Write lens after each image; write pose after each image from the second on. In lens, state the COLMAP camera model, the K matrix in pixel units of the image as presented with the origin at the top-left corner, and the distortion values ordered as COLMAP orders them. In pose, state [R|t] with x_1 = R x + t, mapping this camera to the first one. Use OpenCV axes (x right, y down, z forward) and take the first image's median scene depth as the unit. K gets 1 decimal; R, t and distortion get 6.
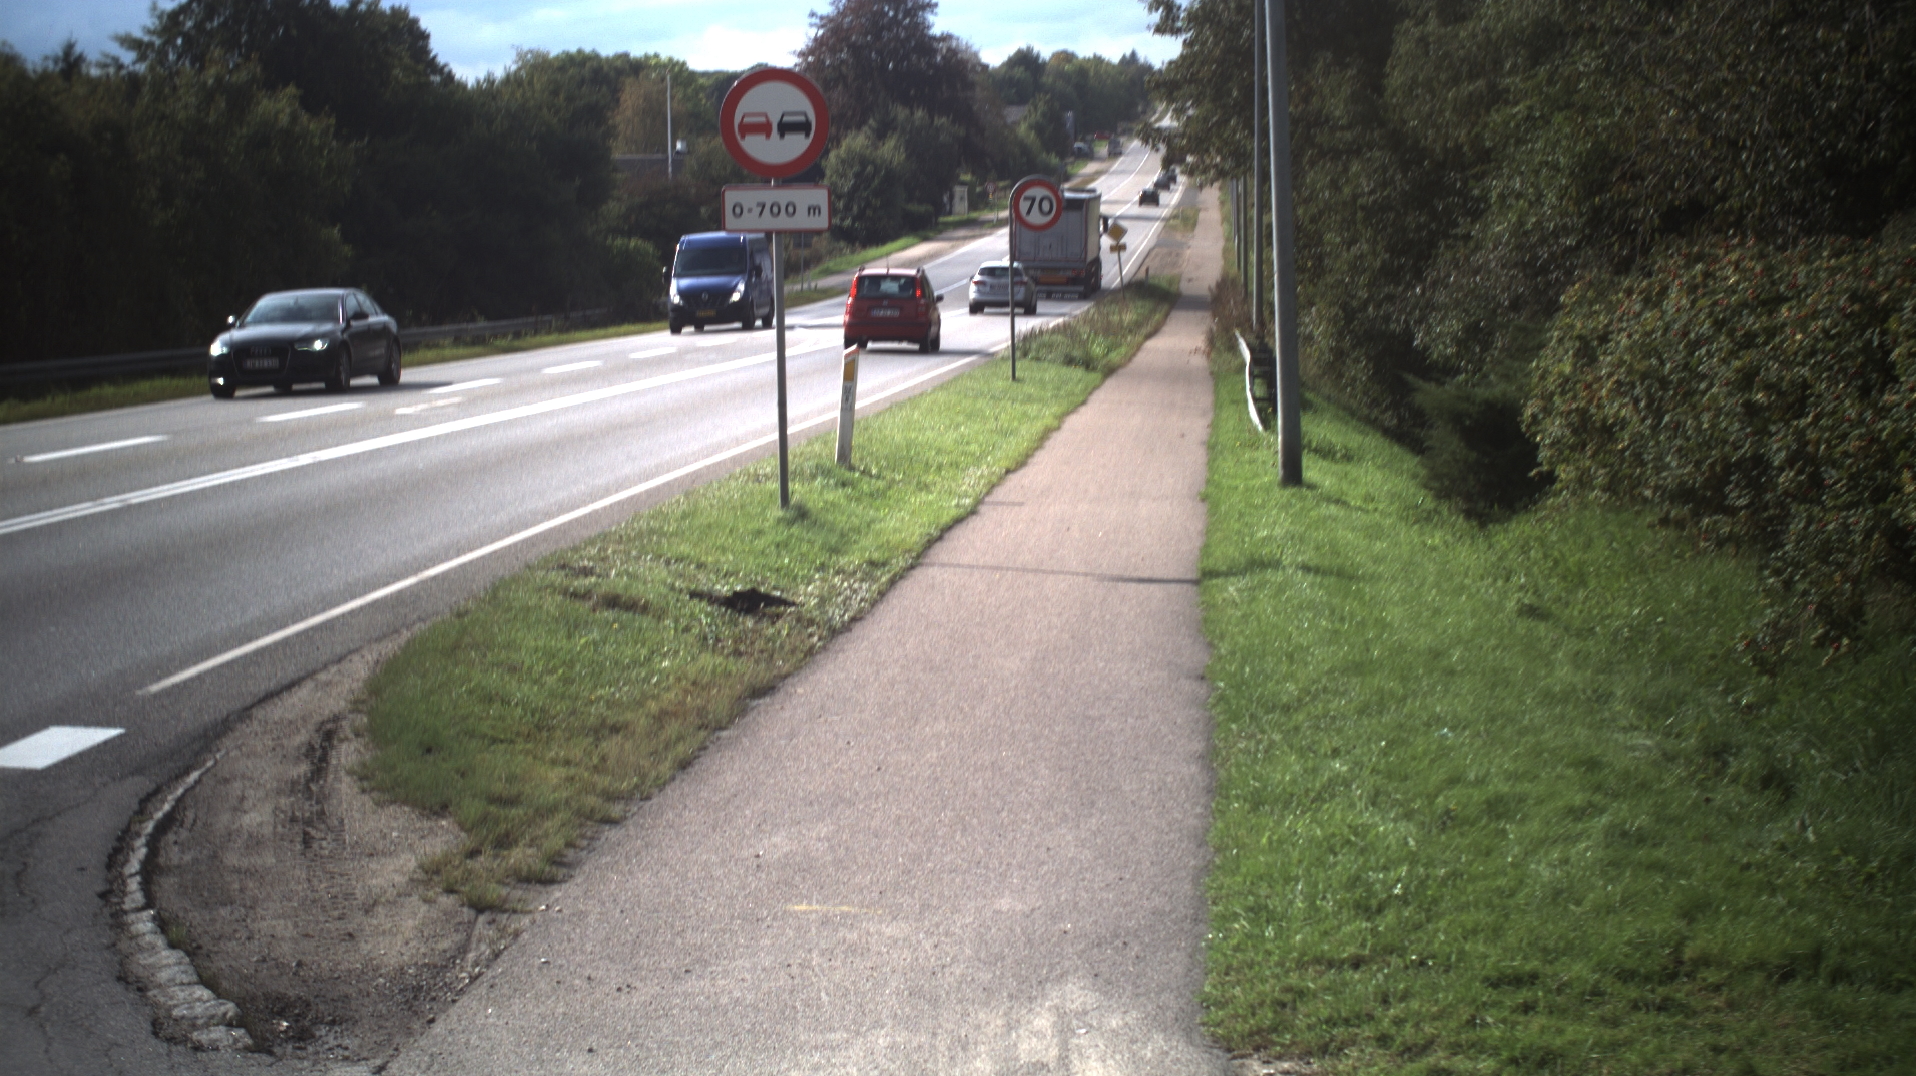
lens RADIAL K [[3461.4, 0, 957.3], [0, 3461.4, 539.1], [0, 0, 1]] dist [-0.230786, 0.000000]
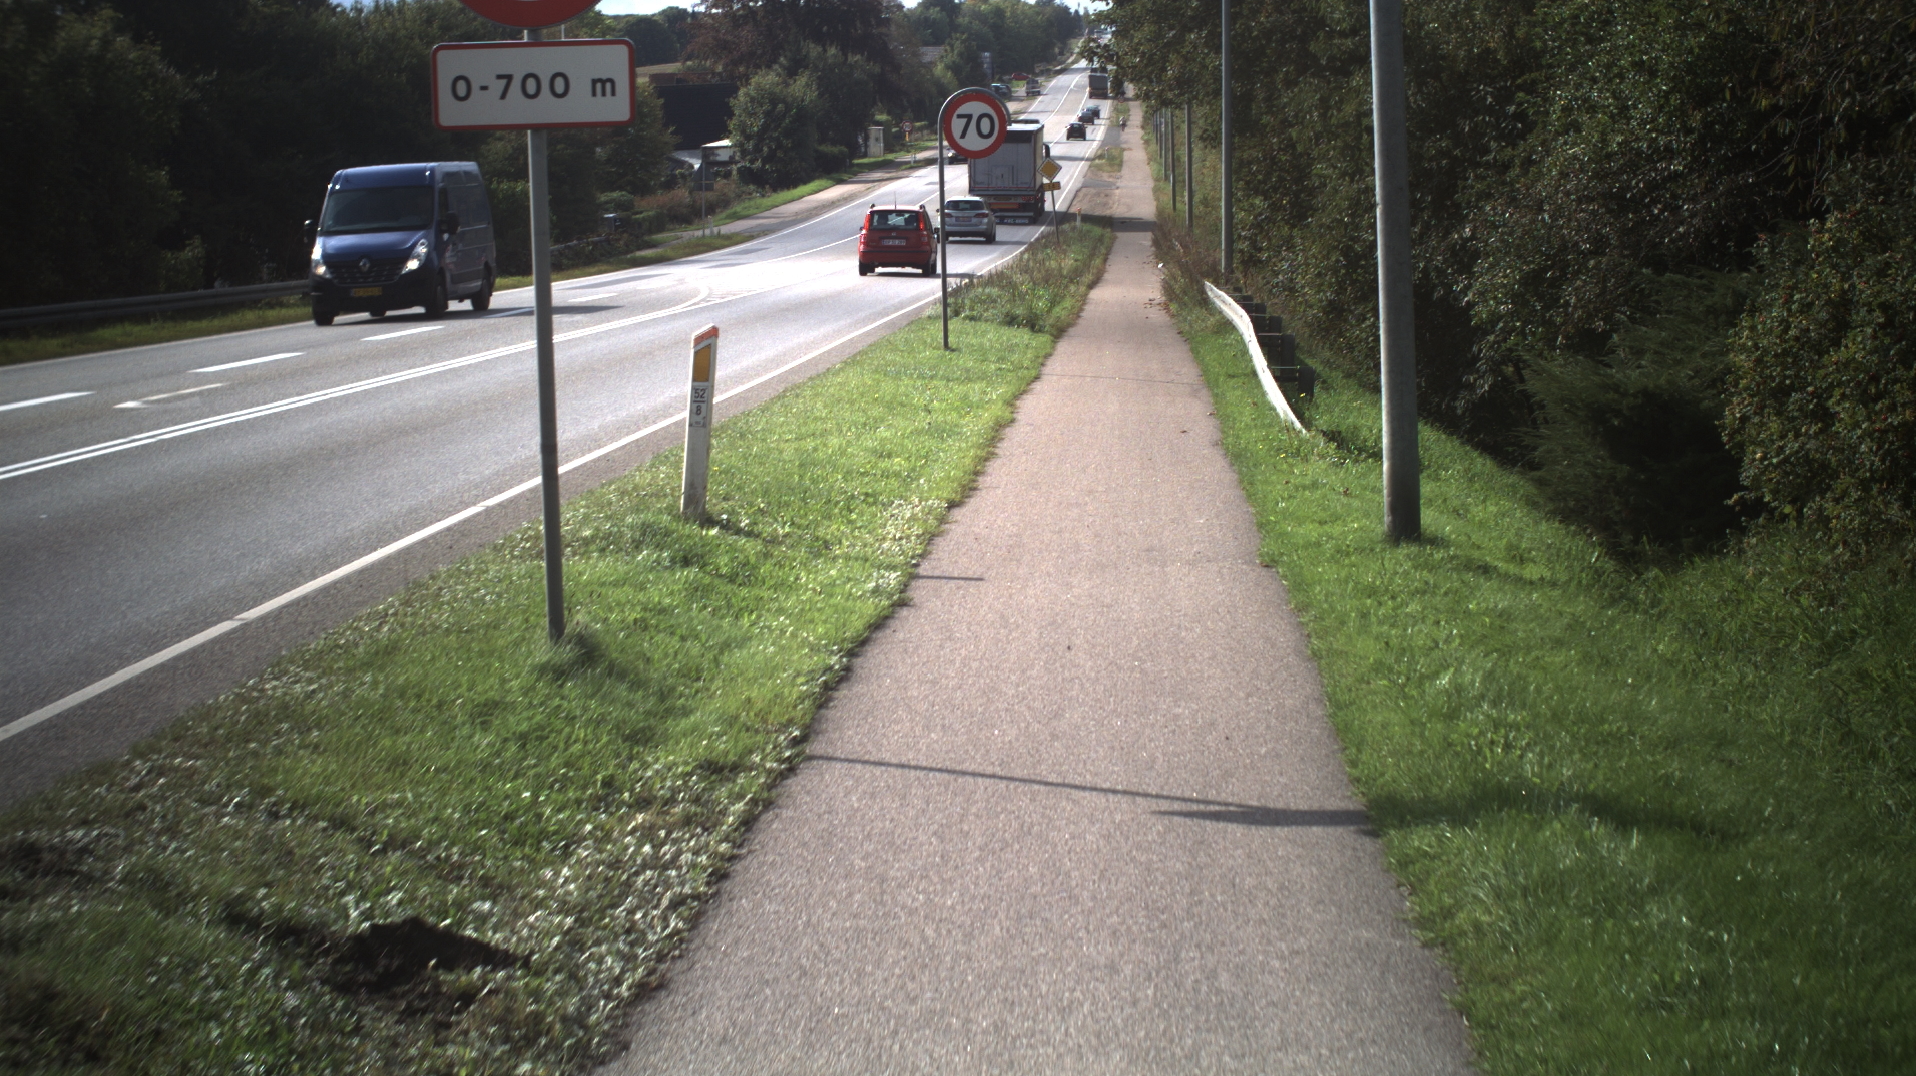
lens RADIAL K [[3461.4, 0, 968.0], [0, 3461.4, 543.6], [0, 0, 1]] dist [-0.230786, 0.000000]
pose [[0.999606, -0.009138, 0.026525, 0.000053], [0.008676, 0.999809, 0.017486, -0.015566], [-0.026680, -0.017249, 0.999495, 0.217293]]
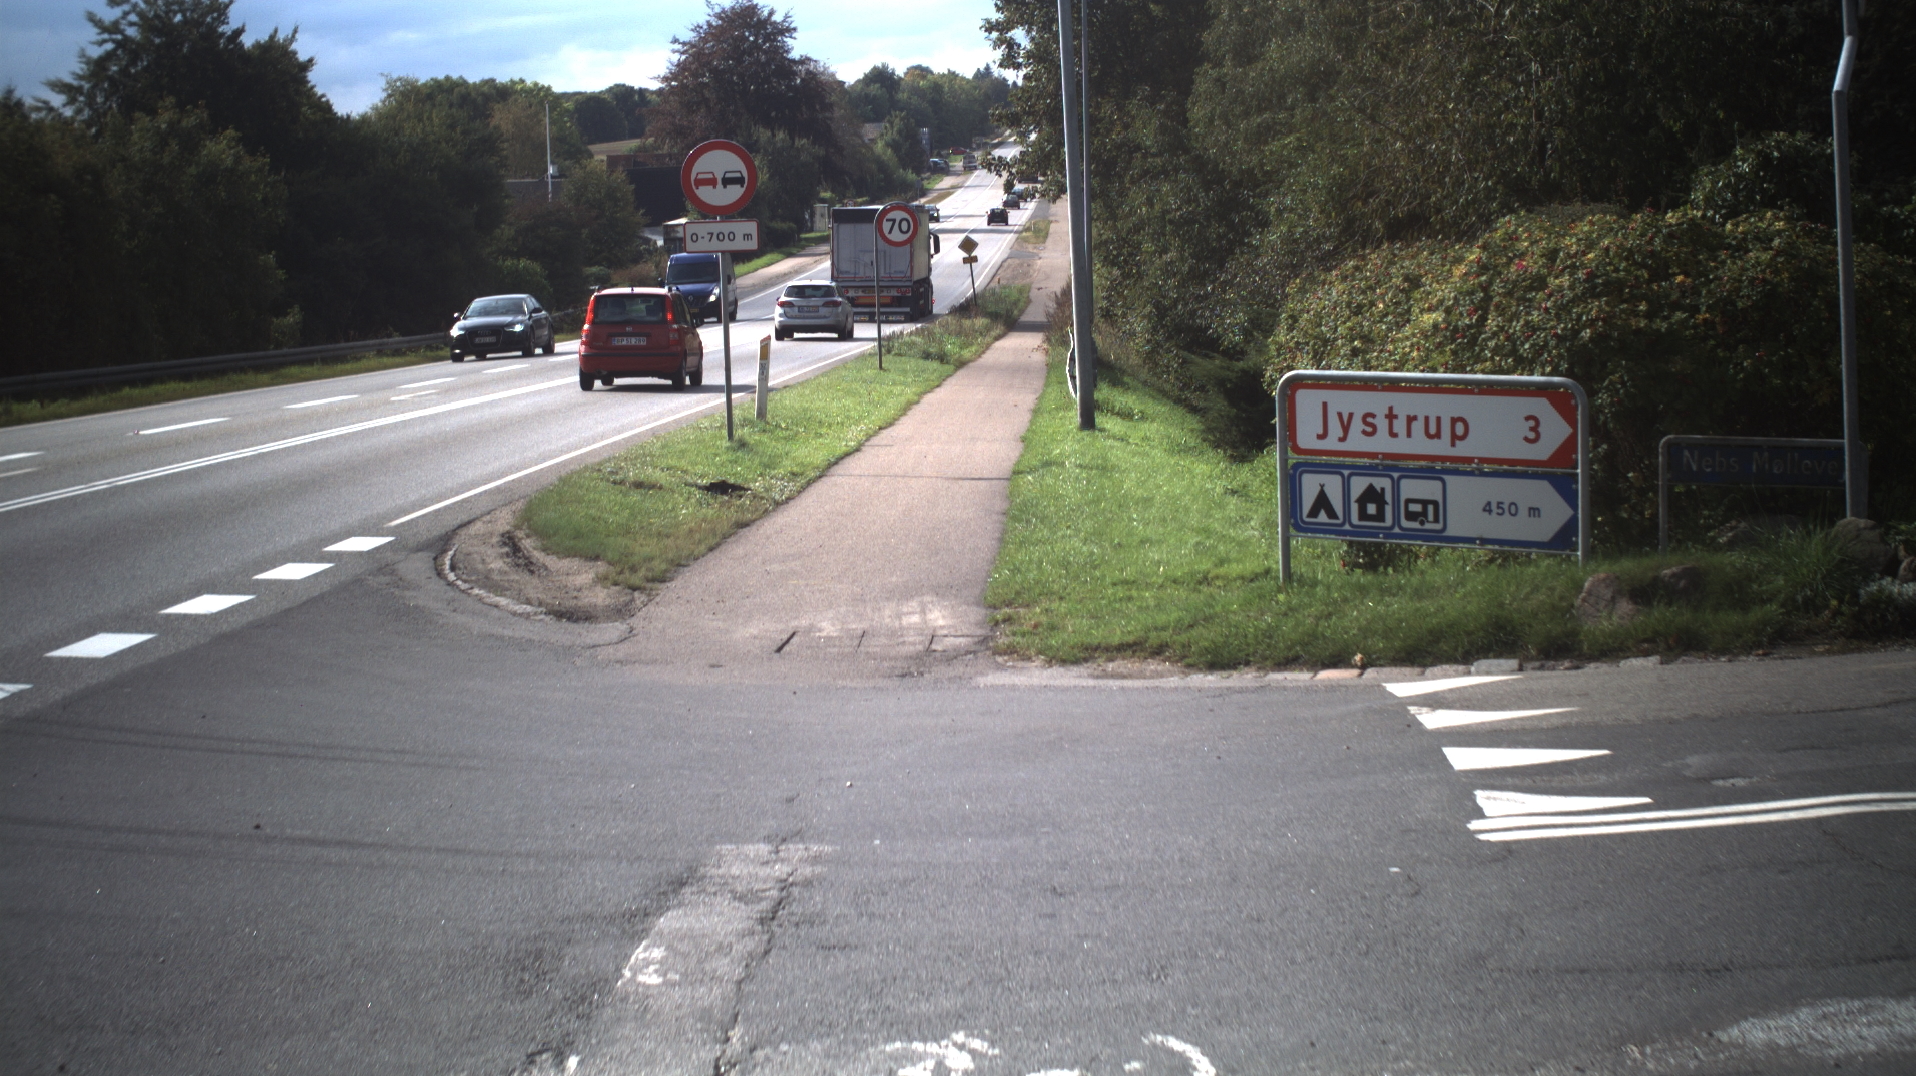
lens RADIAL K [[3461.4, 0, 949.7], [0, 3461.4, 539.4], [0, 0, 1]] dist [-0.230786, 0.000000]
pose [[0.999109, -0.019982, 0.037185, -0.005960], [0.020131, 0.999791, -0.003631, 0.018743], [-0.037105, 0.004376, 0.999302, -0.217346]]
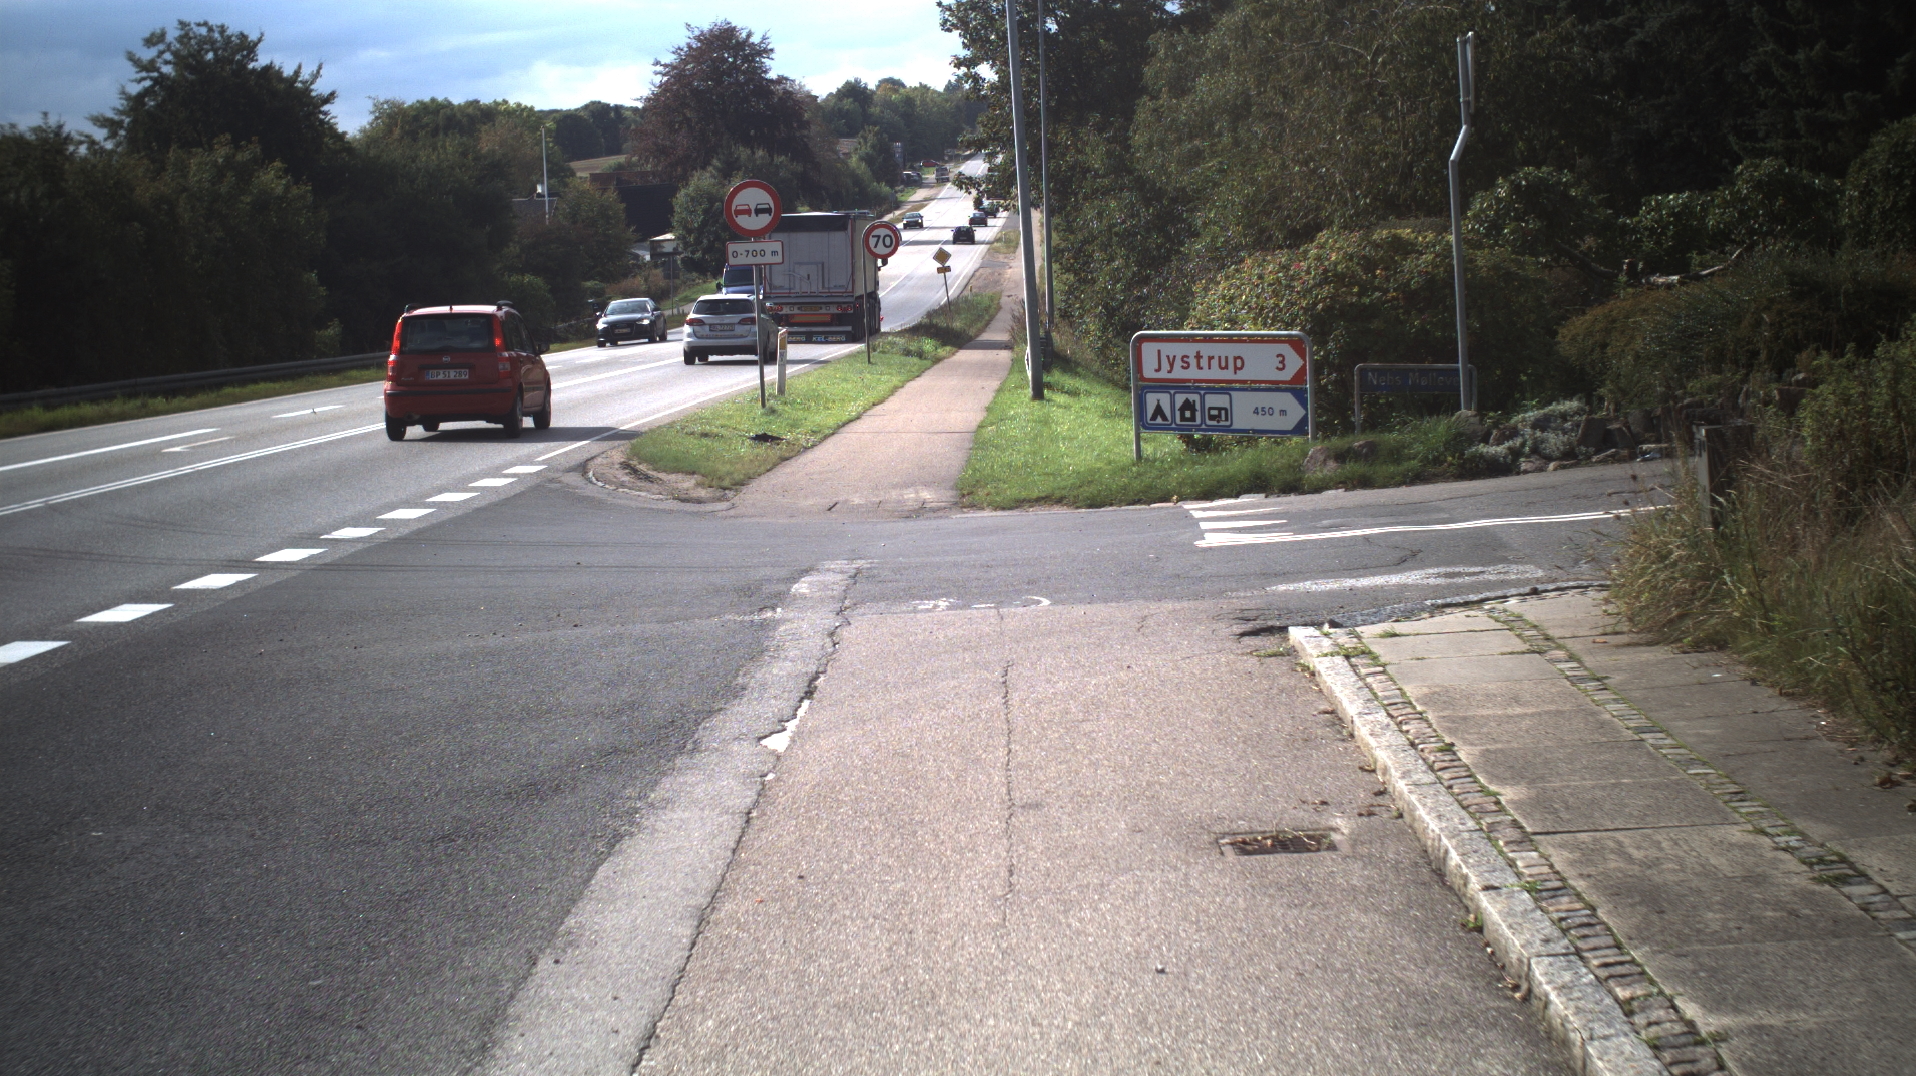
lens RADIAL K [[3461.4, 0, 956.1], [0, 3461.4, 527.5], [0, 0, 1]] dist [-0.230786, 0.000000]
pose [[0.998371, -0.034183, 0.045678, -0.015647], [0.034668, 0.999350, -0.009871, 0.037603], [-0.045311, 0.011439, 0.998907, -0.434538]]
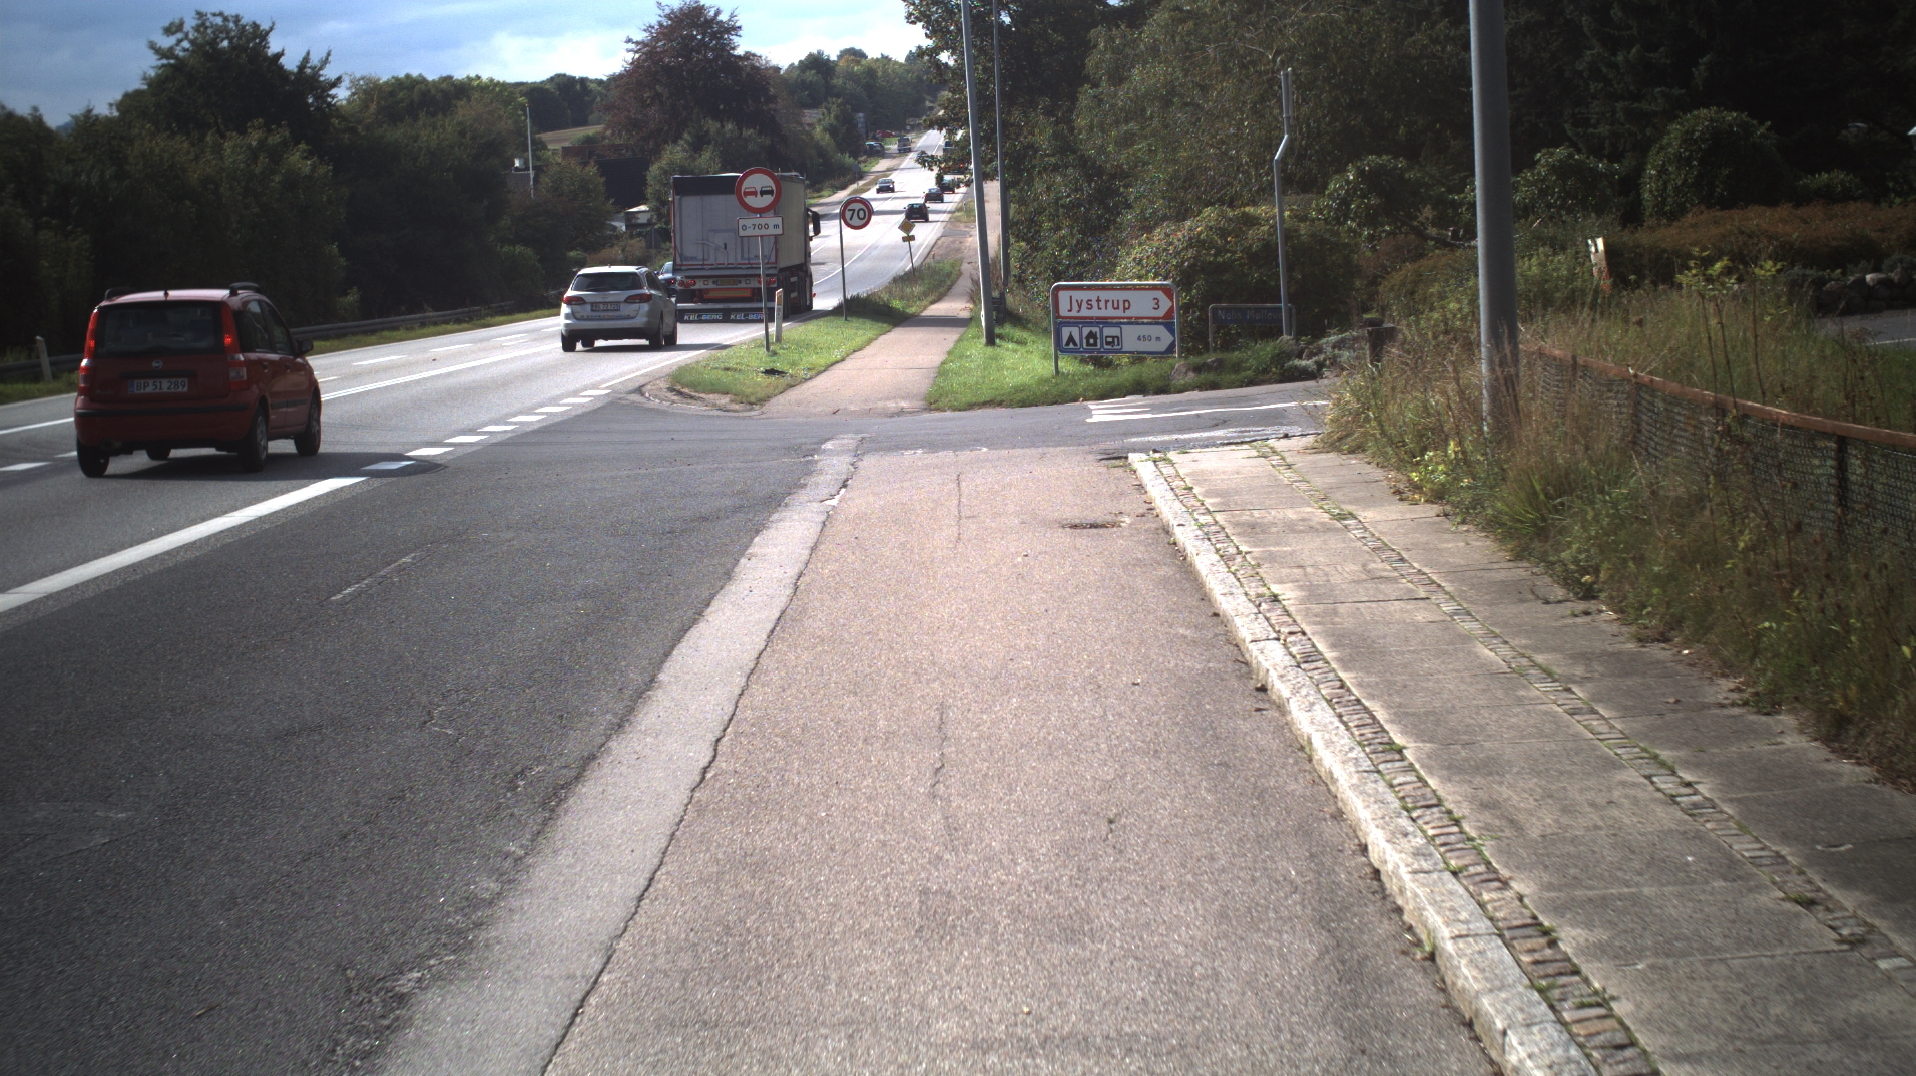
lens RADIAL K [[3461.4, 0, 958.8], [0, 3461.4, 540.1], [0, 0, 1]] dist [-0.230786, 0.000000]
pose [[0.997557, -0.041136, 0.056453, -0.027658], [0.041014, 0.999153, 0.003317, 0.055743], [-0.056542, -0.000994, 0.998400, -0.652247]]
